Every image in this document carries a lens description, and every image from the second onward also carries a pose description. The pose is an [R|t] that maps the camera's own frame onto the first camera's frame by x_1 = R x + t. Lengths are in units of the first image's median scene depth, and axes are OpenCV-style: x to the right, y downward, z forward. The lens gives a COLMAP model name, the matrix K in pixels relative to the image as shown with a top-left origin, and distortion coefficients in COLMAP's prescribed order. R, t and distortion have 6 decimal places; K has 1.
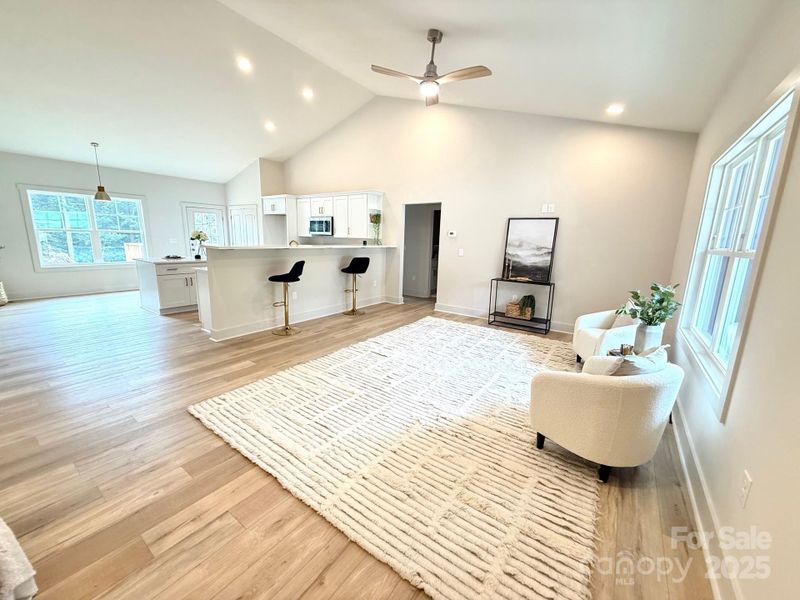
lens RADIAL K [[316.5, 0, 397.9], [0, 316.5, 298.5], [0, 0, 1]] dist [0.001180, 0.000077]
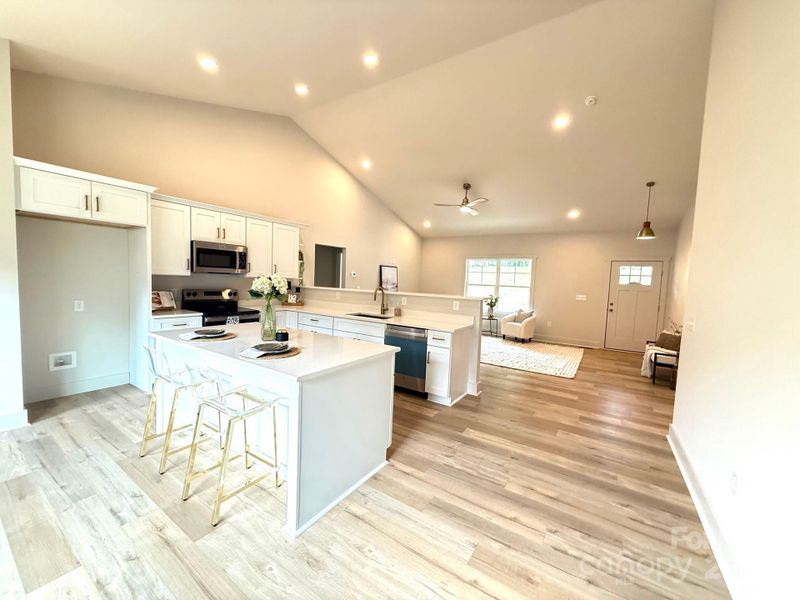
lens RADIAL K [[316.5, 0, 397.9], [0, 316.5, 298.5], [0, 0, 1]] dist [0.001180, 0.000077]
pose [[-0.032327, -0.087831, 0.995611, -1.312284], [0.150788, 0.984301, 0.091729, -0.243061], [-0.988037, 0.153092, -0.018575, 1.053477]]
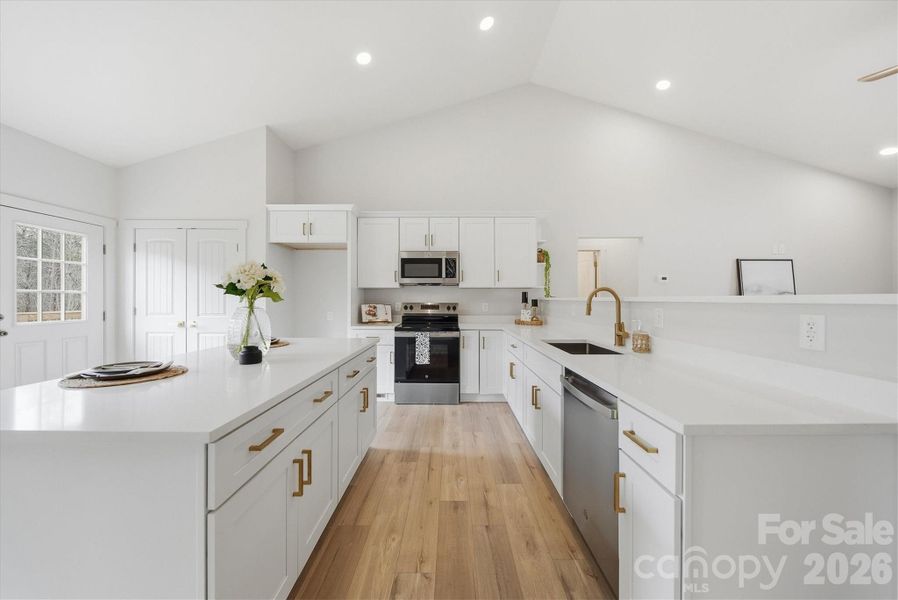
lens RADIAL K [[318.2, 0, 450.5], [0, 318.2, 298.1], [0, 0, 1]] dist [-0.002026, -0.000214]
pose [[0.815039, -0.025538, 0.578843, -0.805129], [0.132517, 0.980764, -0.143320, -0.146083], [-0.564049, 0.193518, 0.802745, 0.842672]]
